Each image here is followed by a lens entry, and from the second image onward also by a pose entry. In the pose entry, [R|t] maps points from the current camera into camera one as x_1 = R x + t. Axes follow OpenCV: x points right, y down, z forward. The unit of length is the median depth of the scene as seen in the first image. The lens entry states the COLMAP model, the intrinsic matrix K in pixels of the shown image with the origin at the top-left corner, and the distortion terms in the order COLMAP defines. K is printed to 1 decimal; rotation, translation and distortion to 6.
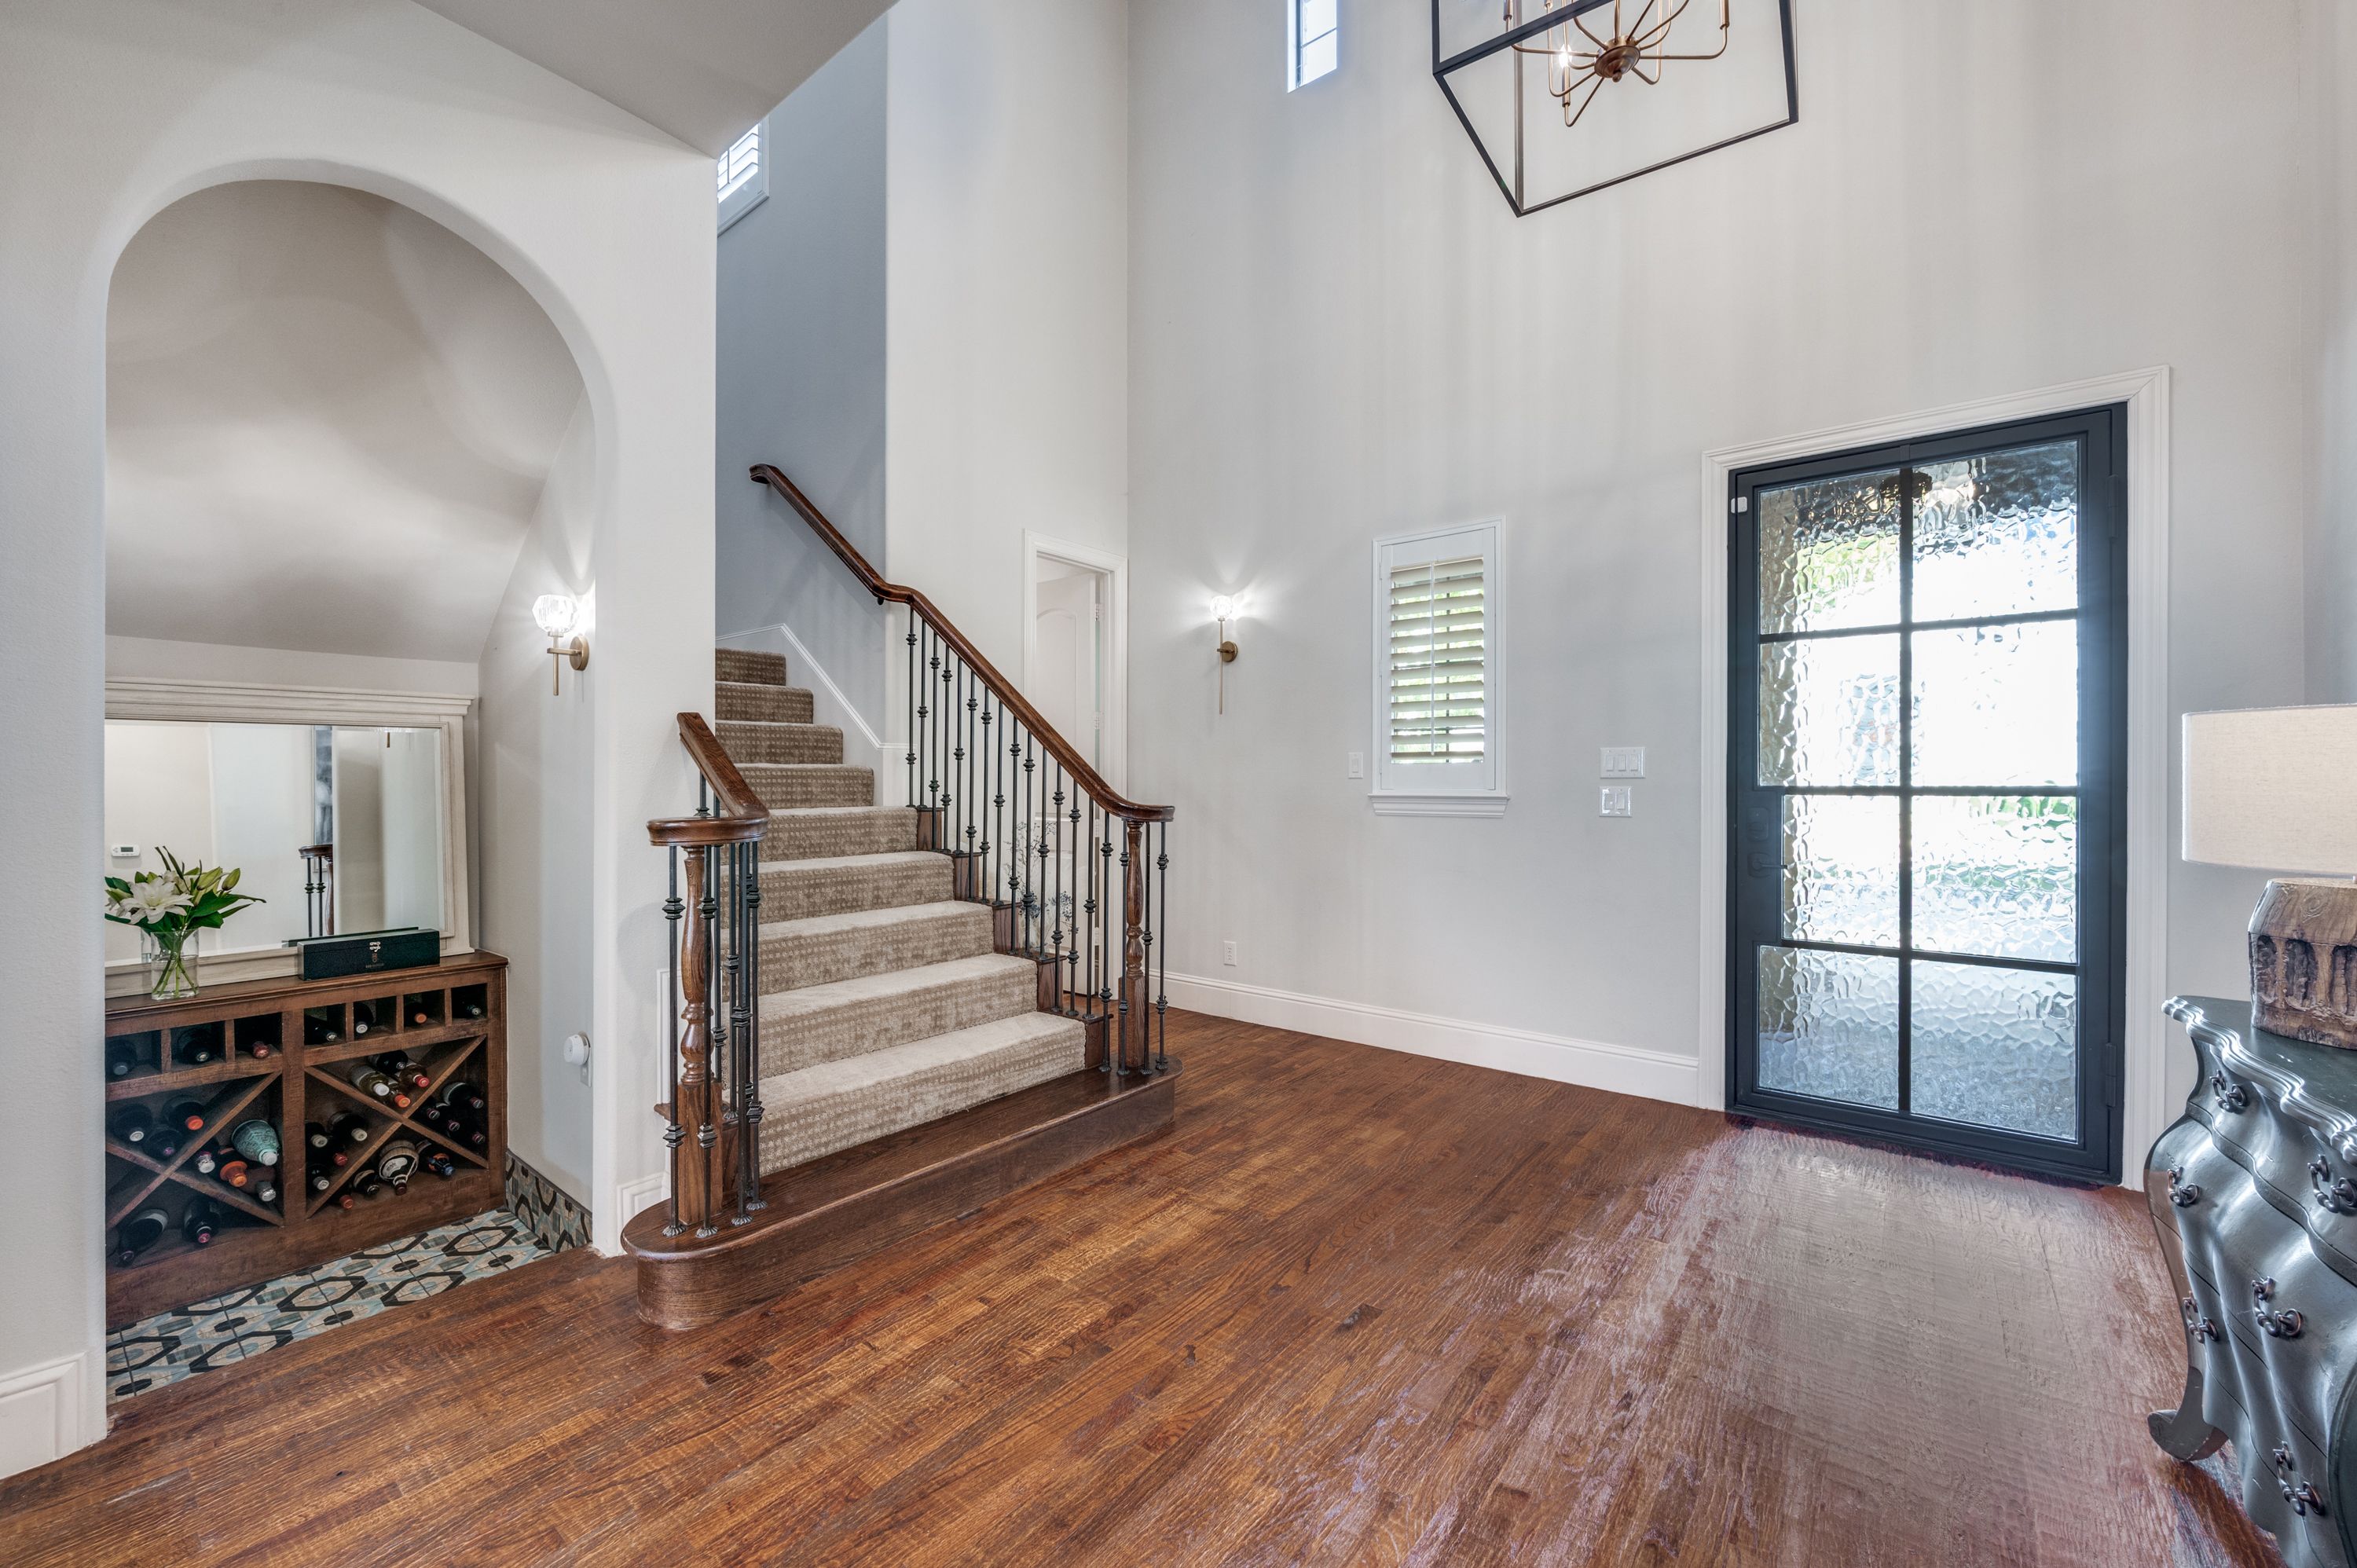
lens RADIAL K [[946.8, 0, 1160.2], [0, 946.8, 776.9], [0, 0, 1]] dist [-0.007092, 0.001052]
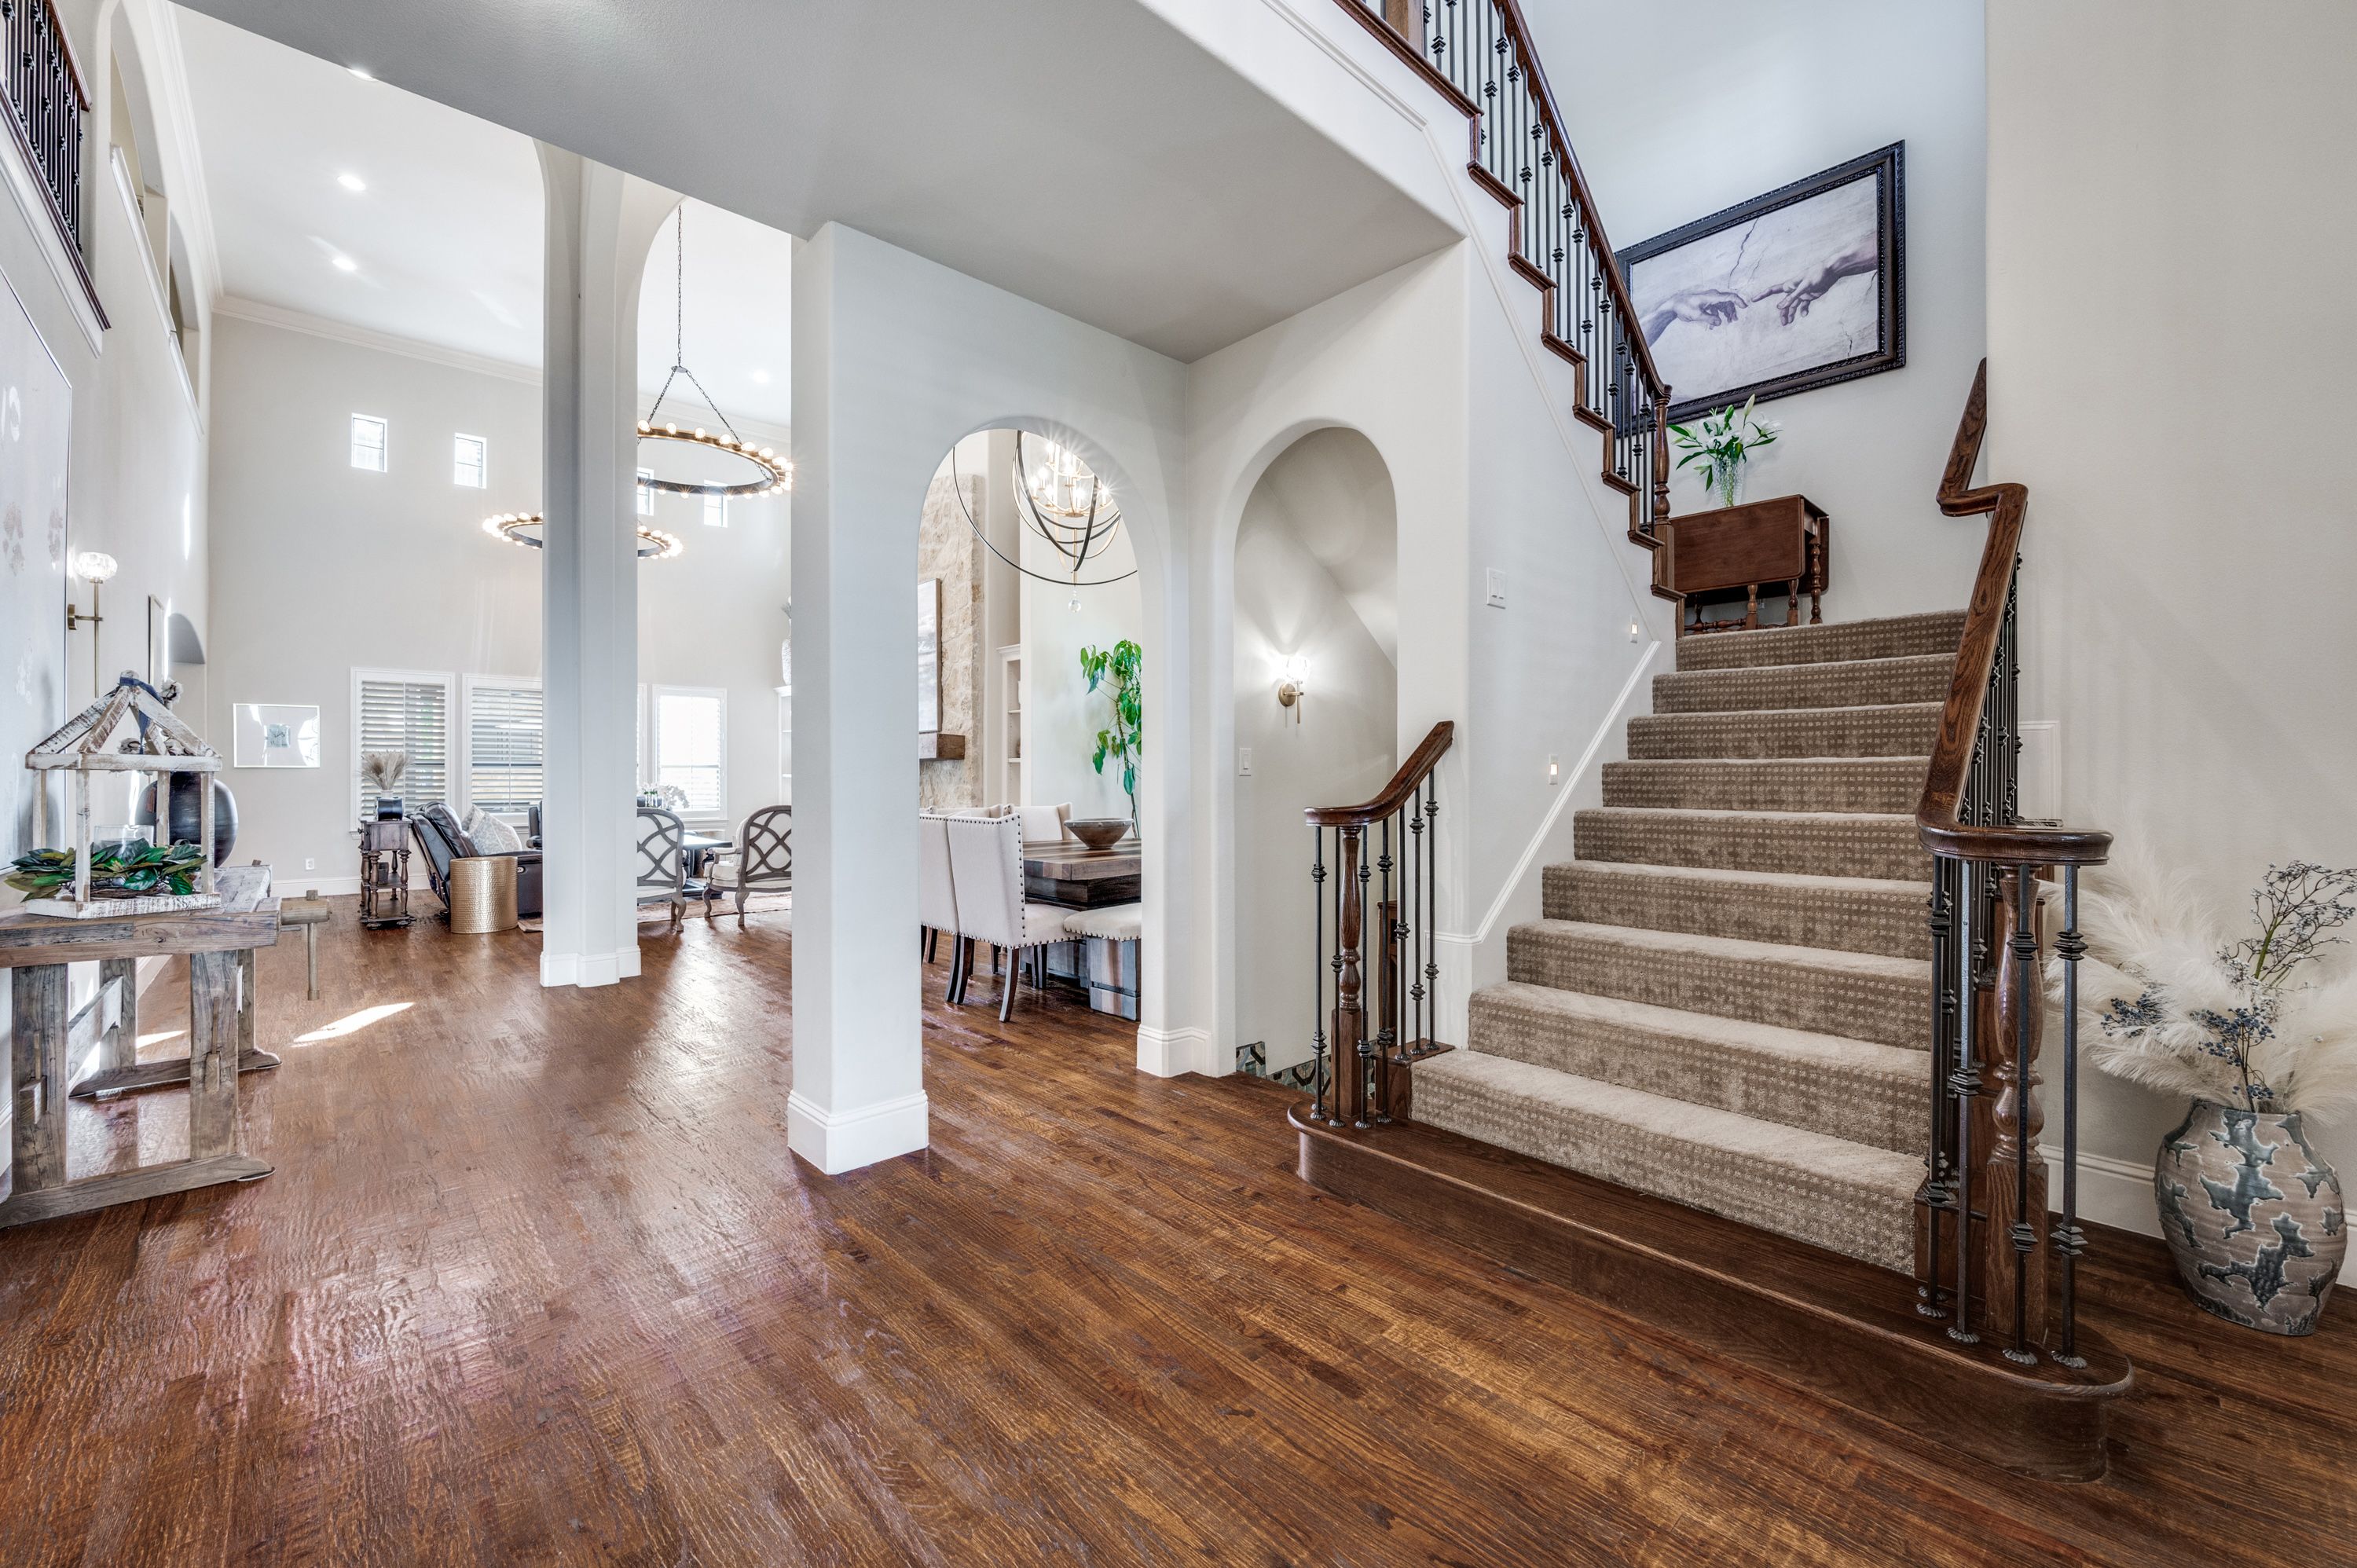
lens RADIAL K [[946.8, 0, 1184.3], [0, 946.8, 767.6], [0, 0, 1]] dist [-0.007092, 0.001052]
pose [[-0.143947, -0.011244, -0.989521, 0.785107], [0.004497, 0.999918, -0.012016, 0.003081], [0.989575, -0.006180, -0.143885, 0.902234]]
